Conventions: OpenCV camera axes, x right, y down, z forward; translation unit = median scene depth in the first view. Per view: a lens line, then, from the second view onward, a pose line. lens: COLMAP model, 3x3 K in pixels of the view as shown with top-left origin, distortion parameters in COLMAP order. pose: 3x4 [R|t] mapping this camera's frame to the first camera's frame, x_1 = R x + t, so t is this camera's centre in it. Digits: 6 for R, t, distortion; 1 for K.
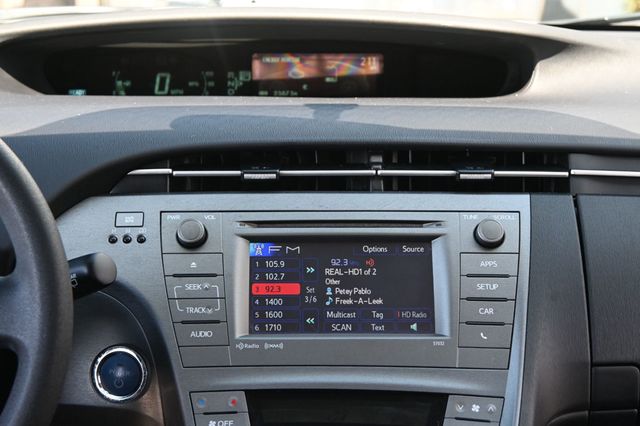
lens RADIAL K [[1345.3, 0, 323.1], [0, 1345.3, 212.8], [0, 0, 1]] dist [0.005853, 0.000000]
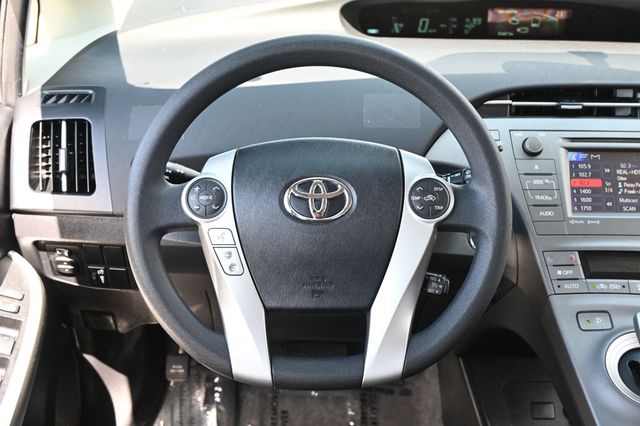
lens RADIAL K [[769.9, 0, 317.0], [0, 769.9, 215.1], [0, 0, 1]] dist [0.002187, 0.000000]
pose [[0.999855, 0.015632, 0.006821, -0.346955], [-0.016659, 0.980838, 0.194111, -0.073171], [-0.003655, -0.194197, 0.980956, 0.122335]]
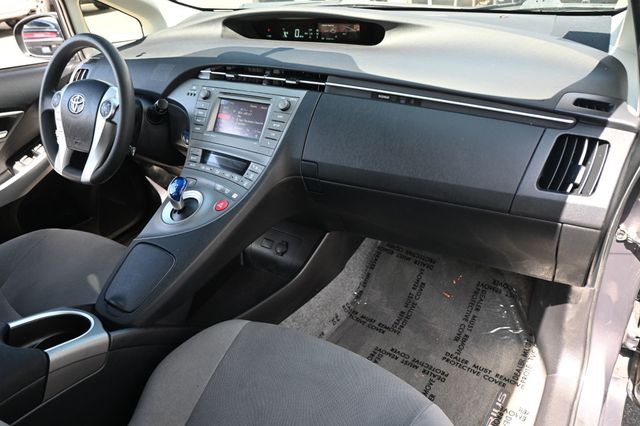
lens RADIAL K [[467.7, 0, 321.0], [0, 467.7, 210.5], [0, 0, 1]] dist [-0.026142, 0.000759]
pose [[0.823371, 0.227231, -0.520026, 0.715684], [-0.056248, 0.944503, 0.323652, -0.091686], [0.564709, -0.237235, 0.790457, 0.254617]]
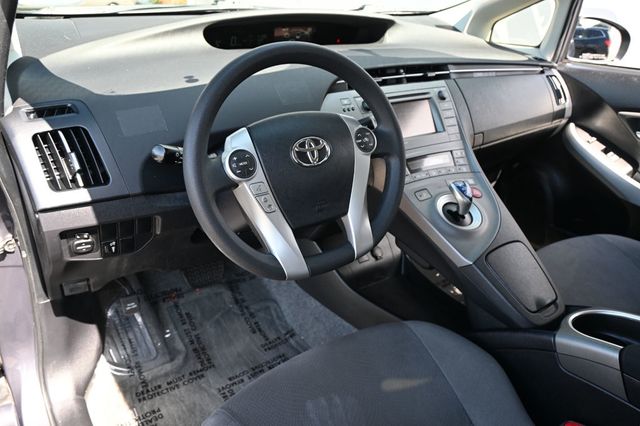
lens RADIAL K [[475.7, 0, 316.4], [0, 475.7, 215.4], [0, 0, 1]] dist [0.016742, 0.008687]
pose [[0.831634, -0.220278, 0.509767, -0.698234], [0.067839, 0.951387, 0.300436, -0.066362], [-0.551165, -0.215270, 0.806149, 0.251132]]
